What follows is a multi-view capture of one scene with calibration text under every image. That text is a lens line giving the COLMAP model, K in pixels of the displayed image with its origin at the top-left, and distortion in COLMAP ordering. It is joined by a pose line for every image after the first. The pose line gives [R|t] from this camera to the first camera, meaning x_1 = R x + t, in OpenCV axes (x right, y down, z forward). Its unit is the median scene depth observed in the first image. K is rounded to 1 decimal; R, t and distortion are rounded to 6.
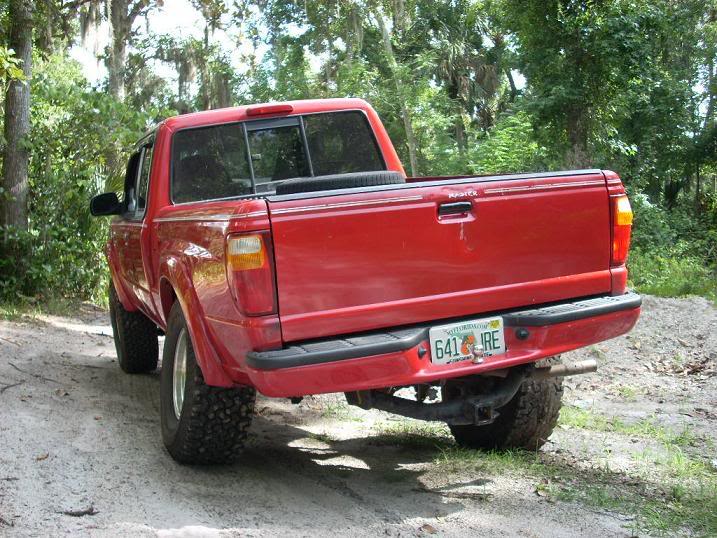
lens RADIAL K [[824.4, 0, 358.5], [0, 824.4, 269.0], [0, 0, 1]] dist [-0.118104, 0.027689]
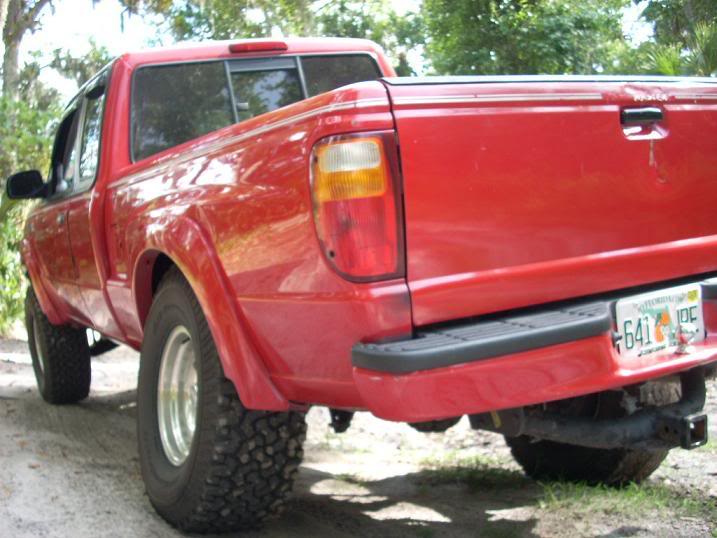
lens RADIAL K [[824.4, 0, 358.5], [0, 824.4, 269.0], [0, 0, 1]] dist [-0.118104, 0.027689]
pose [[0.991766, -0.020027, 0.126491, -0.166819], [0.023997, 0.999263, -0.029945, 0.053329], [-0.125798, 0.032734, 0.991516, 0.351324]]
